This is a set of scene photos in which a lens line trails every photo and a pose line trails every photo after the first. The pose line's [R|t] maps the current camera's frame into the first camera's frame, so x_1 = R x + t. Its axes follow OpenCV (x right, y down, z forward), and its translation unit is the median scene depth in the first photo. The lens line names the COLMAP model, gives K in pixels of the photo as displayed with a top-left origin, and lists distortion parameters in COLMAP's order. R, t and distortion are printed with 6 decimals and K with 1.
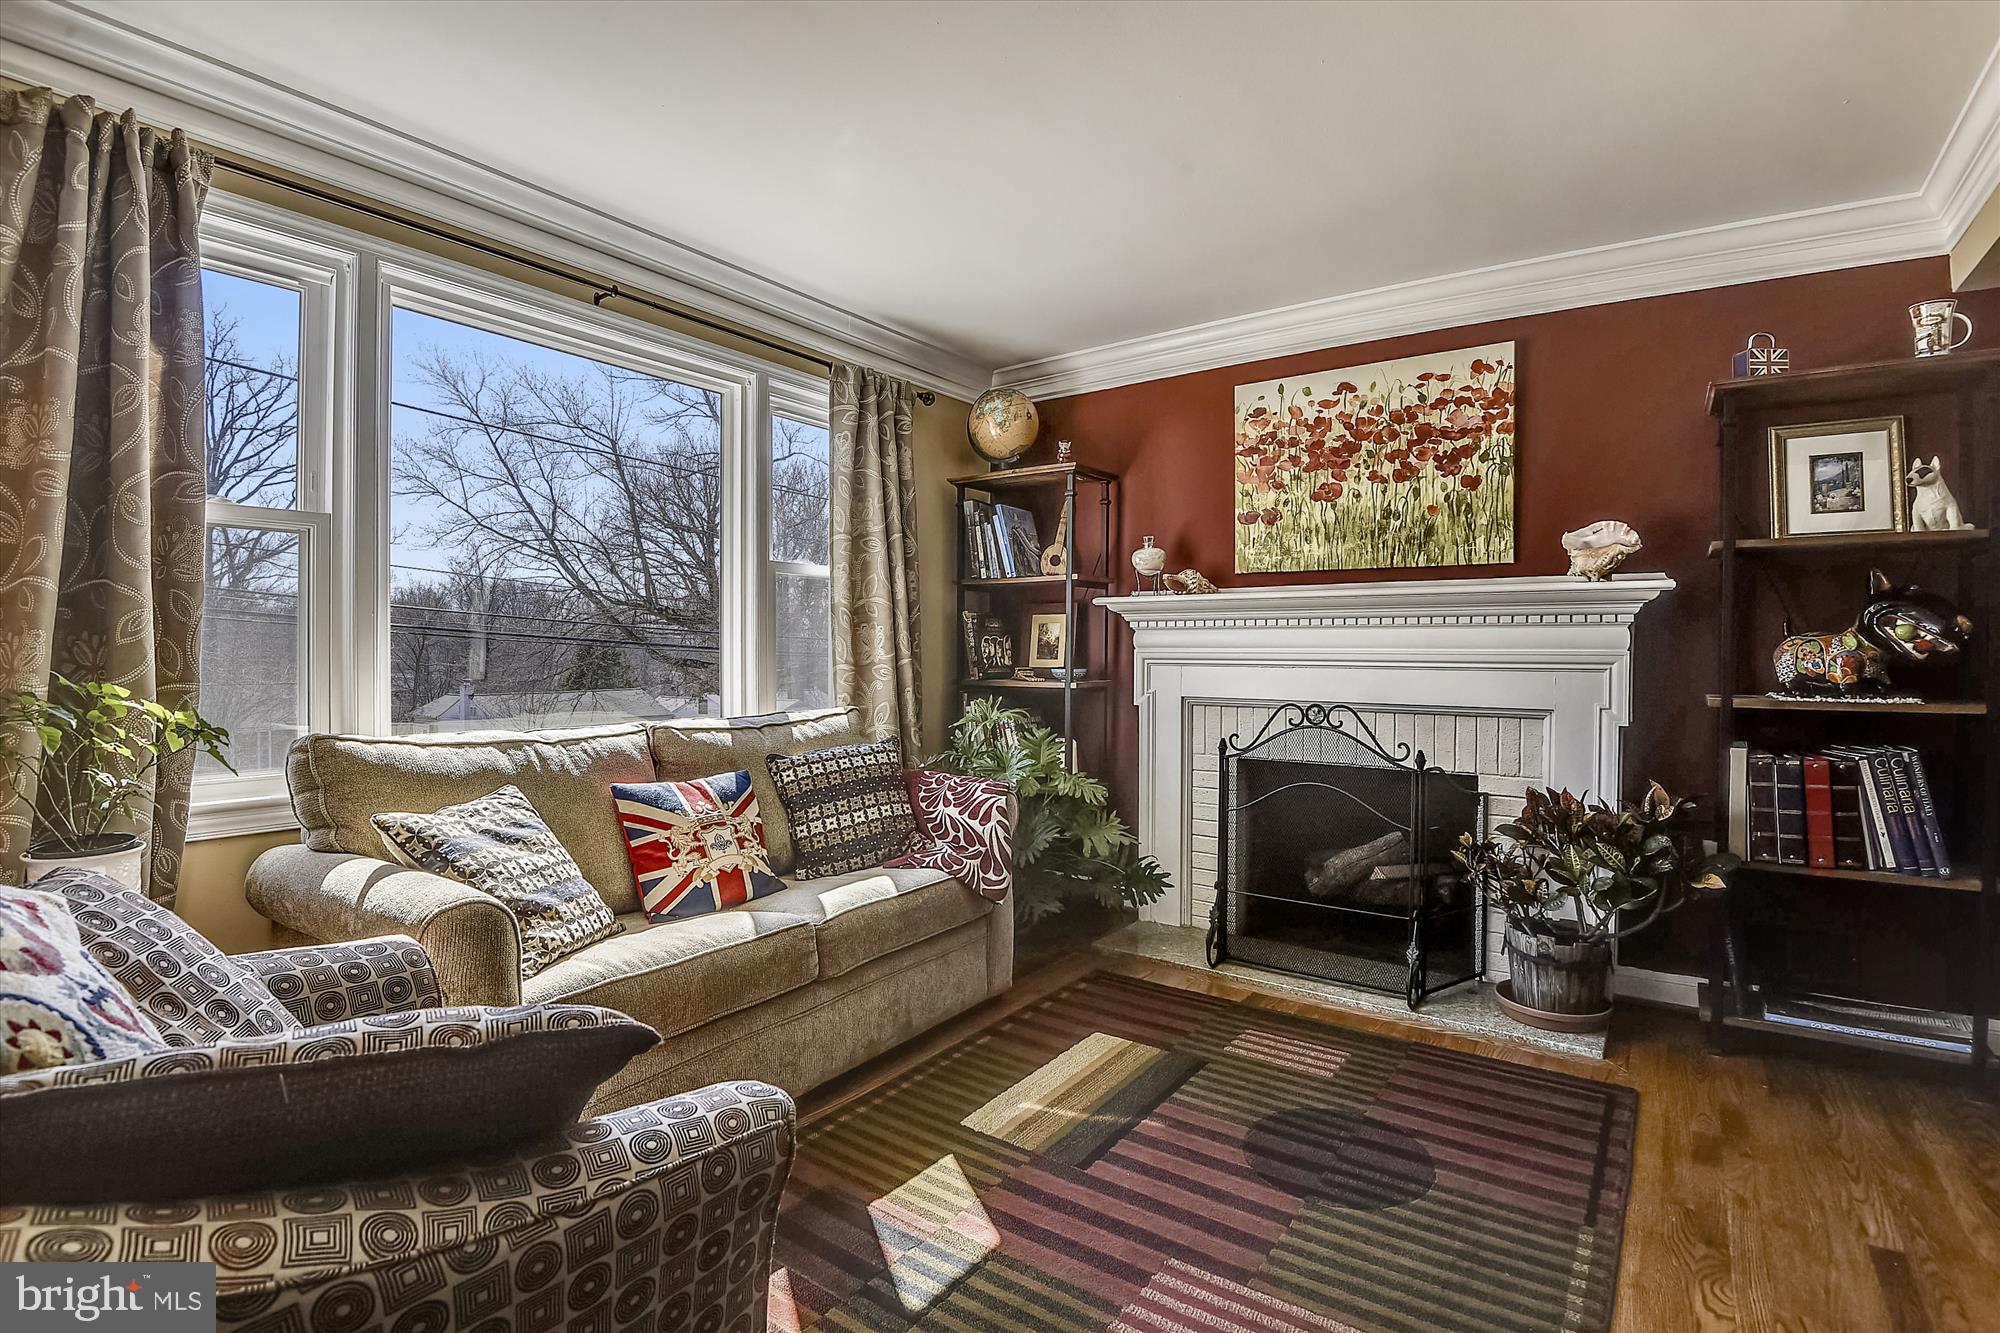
lens RADIAL K [[958.1, 0, 1020.4], [0, 958.1, 655.1], [0, 0, 1]] dist [0.047245, -0.000287]
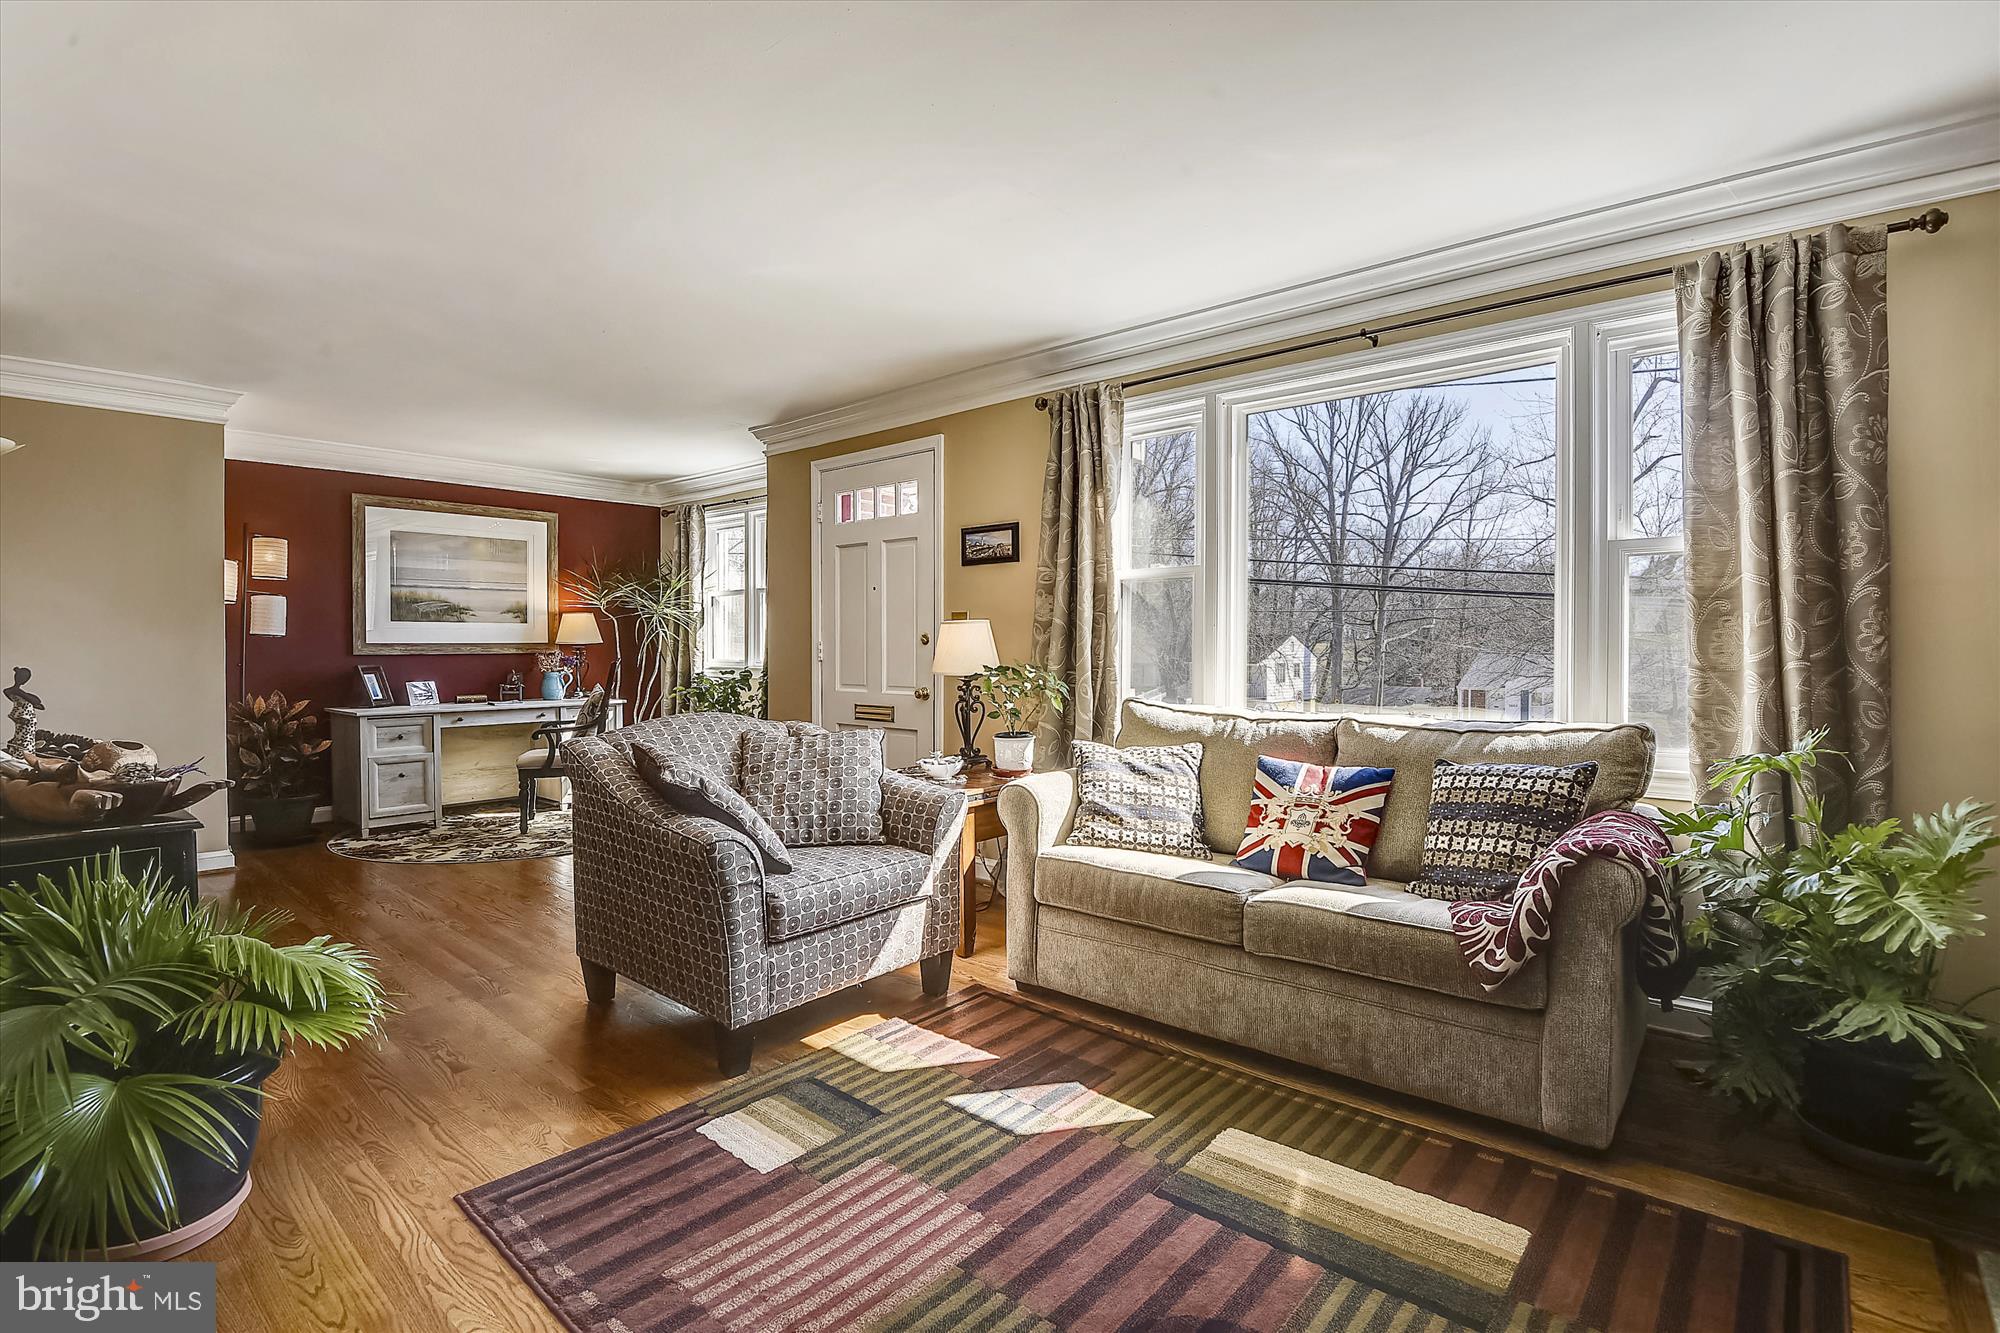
lens RADIAL K [[958.1, 0, 1016.3], [0, 958.1, 652.5], [0, 0, 1]] dist [0.047245, -0.000287]
pose [[-0.072491, 0.002506, -0.997366, 0.831480], [-0.005823, 0.999979, 0.002935, -0.002649], [0.997352, 0.006021, -0.072475, 0.754423]]
